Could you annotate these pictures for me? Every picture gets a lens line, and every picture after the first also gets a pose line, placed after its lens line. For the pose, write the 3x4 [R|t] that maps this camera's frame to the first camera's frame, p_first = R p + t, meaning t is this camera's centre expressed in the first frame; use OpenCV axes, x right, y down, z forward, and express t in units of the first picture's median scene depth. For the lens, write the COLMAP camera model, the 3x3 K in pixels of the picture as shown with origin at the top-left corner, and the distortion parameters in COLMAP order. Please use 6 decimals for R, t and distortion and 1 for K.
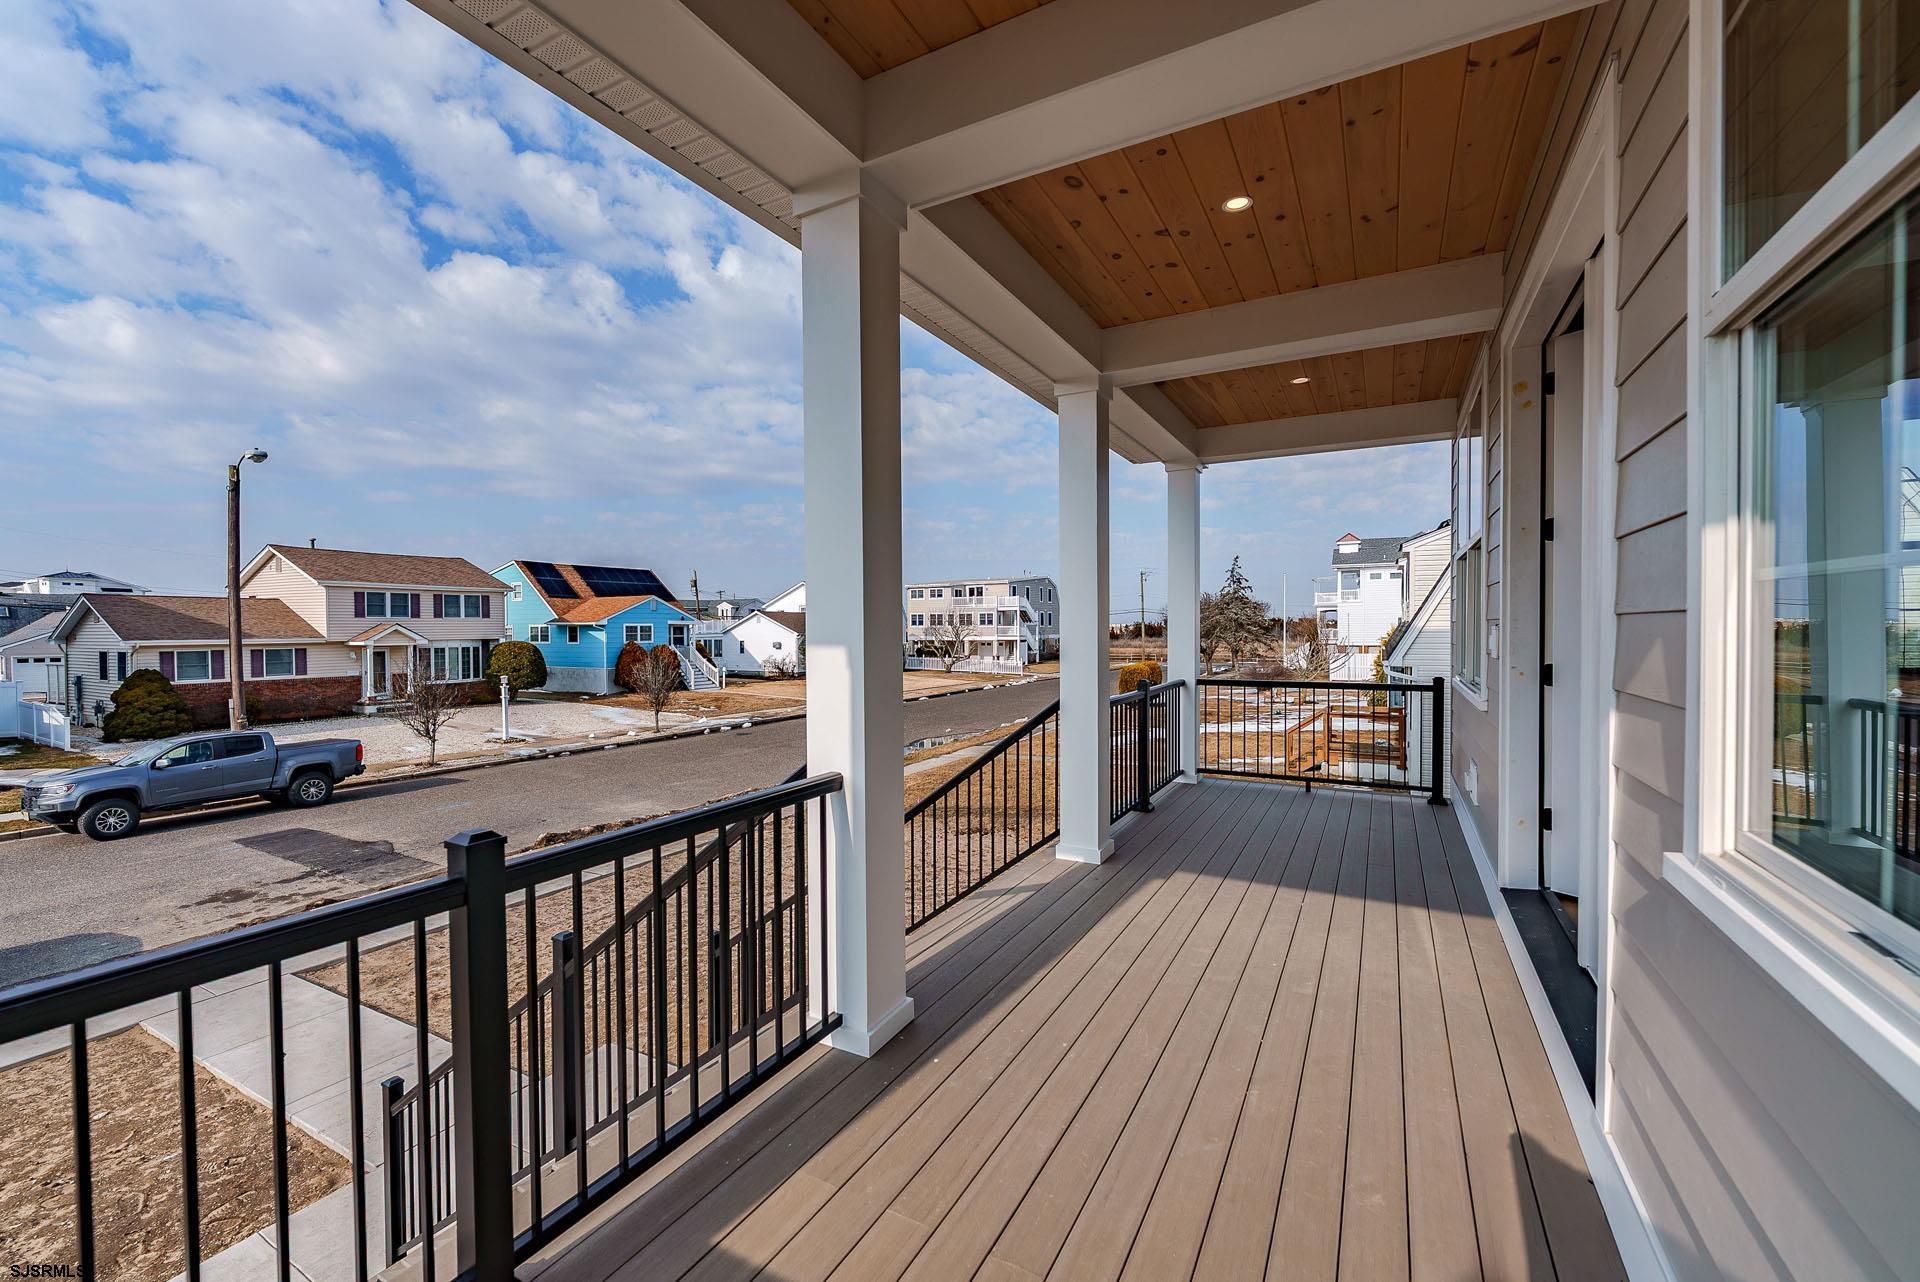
lens RADIAL K [[784.4, 0, 960.4], [0, 784.4, 636.1], [0, 0, 1]] dist [0.000180, -0.000180]
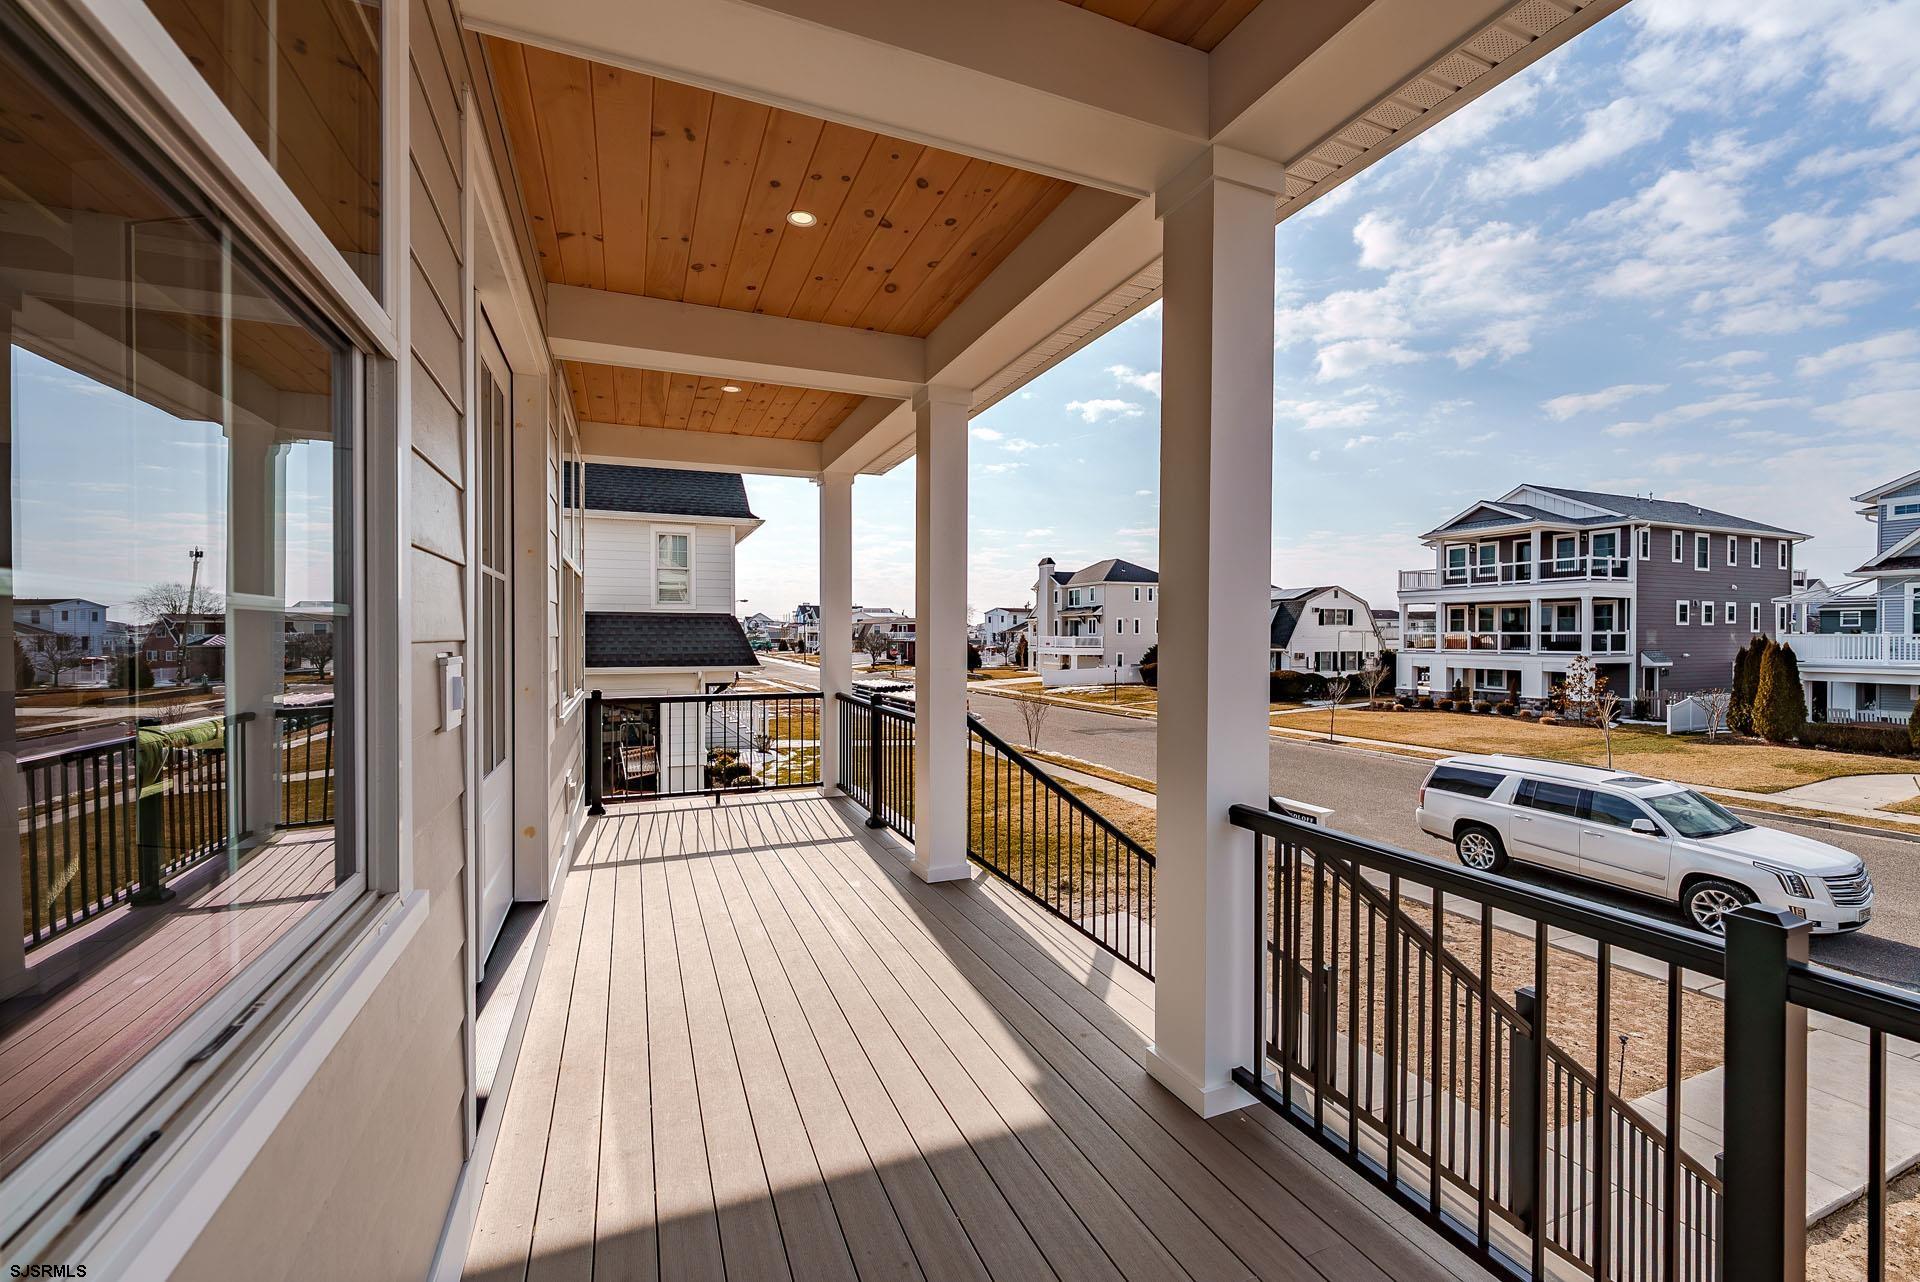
lens RADIAL K [[784.4, 0, 958.1], [0, 784.4, 642.1], [0, 0, 1]] dist [0.000180, -0.000180]
pose [[-0.625774, 0.011510, -0.779919, 0.593208], [-0.008101, 0.999741, 0.021254, -0.024647], [0.779962, 0.019618, -0.625519, 1.050597]]
